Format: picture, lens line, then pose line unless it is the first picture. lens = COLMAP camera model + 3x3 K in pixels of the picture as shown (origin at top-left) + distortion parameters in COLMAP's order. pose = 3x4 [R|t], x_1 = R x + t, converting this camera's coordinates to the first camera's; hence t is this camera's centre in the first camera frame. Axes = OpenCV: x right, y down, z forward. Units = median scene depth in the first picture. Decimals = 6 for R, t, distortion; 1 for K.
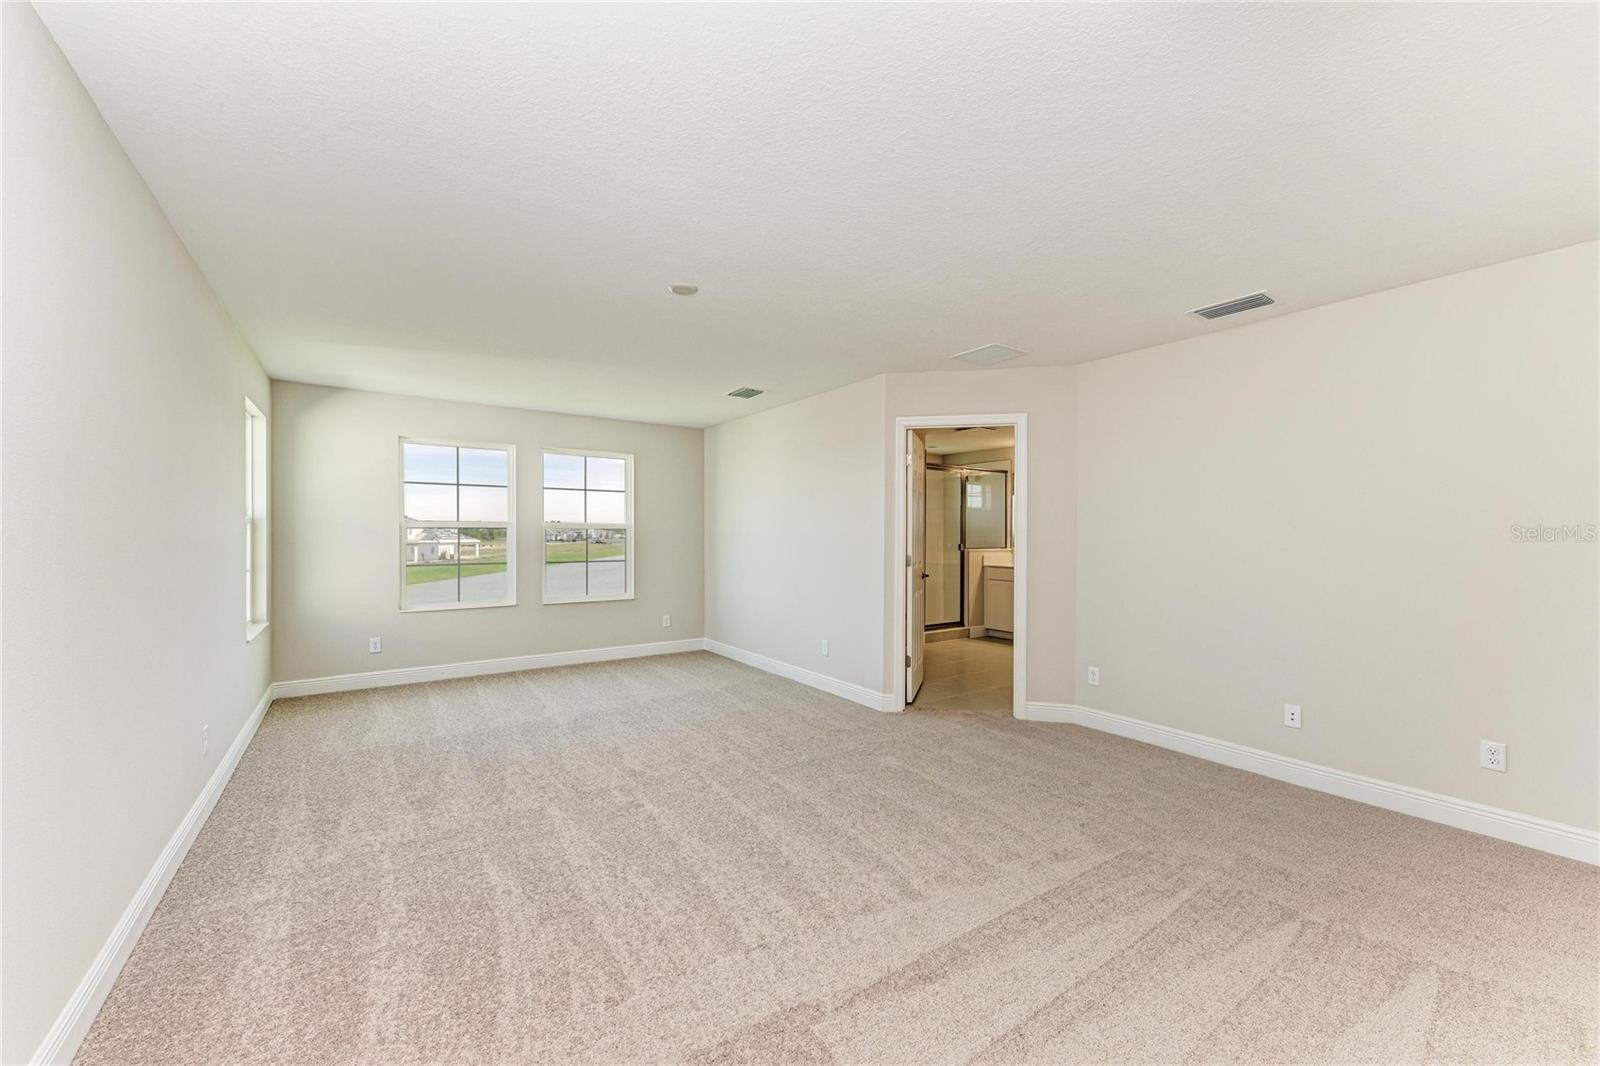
lens RADIAL K [[601.9, 0, 800.0], [0, 601.9, 533.0], [0, 0, 1]] dist [0.007203, -0.000529]
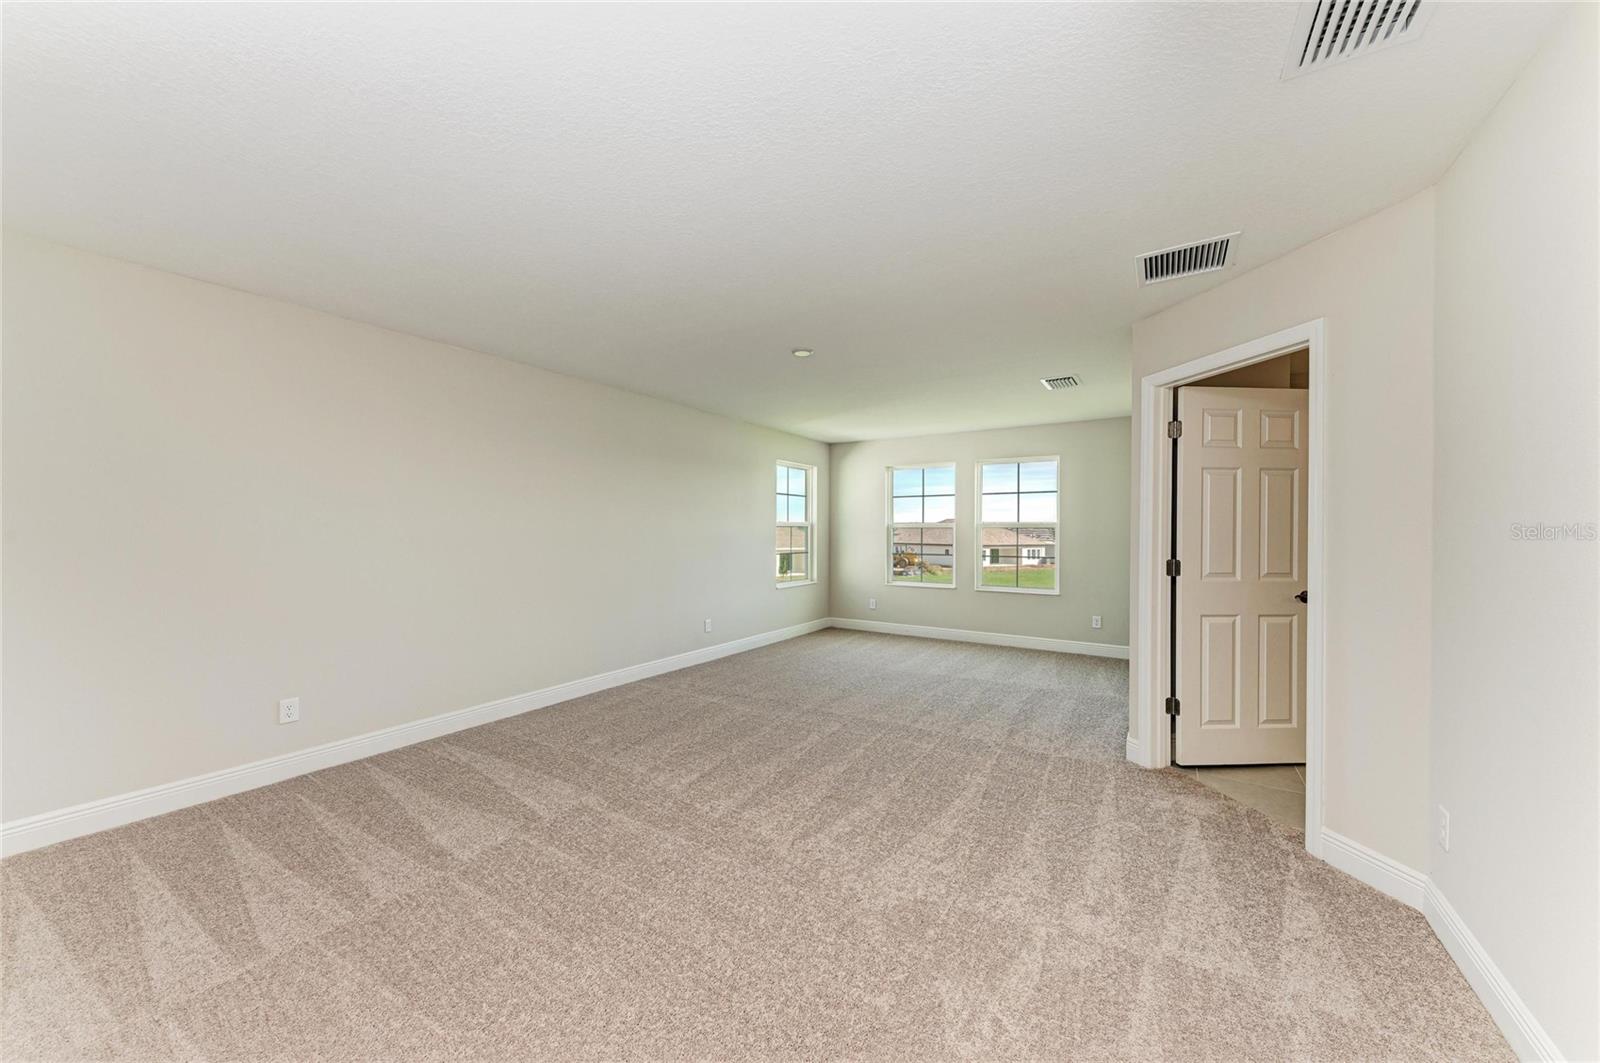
lens RADIAL K [[546.4, 0, 799.9], [0, 546.4, 538.1], [0, 0, 1]] dist [0.011795, -0.004712]
pose [[0.388773, 0.005901, -0.921315, 0.479368], [-0.000592, 0.999981, 0.006156, 0.006965], [0.921333, -0.001848, 0.388769, 0.261085]]
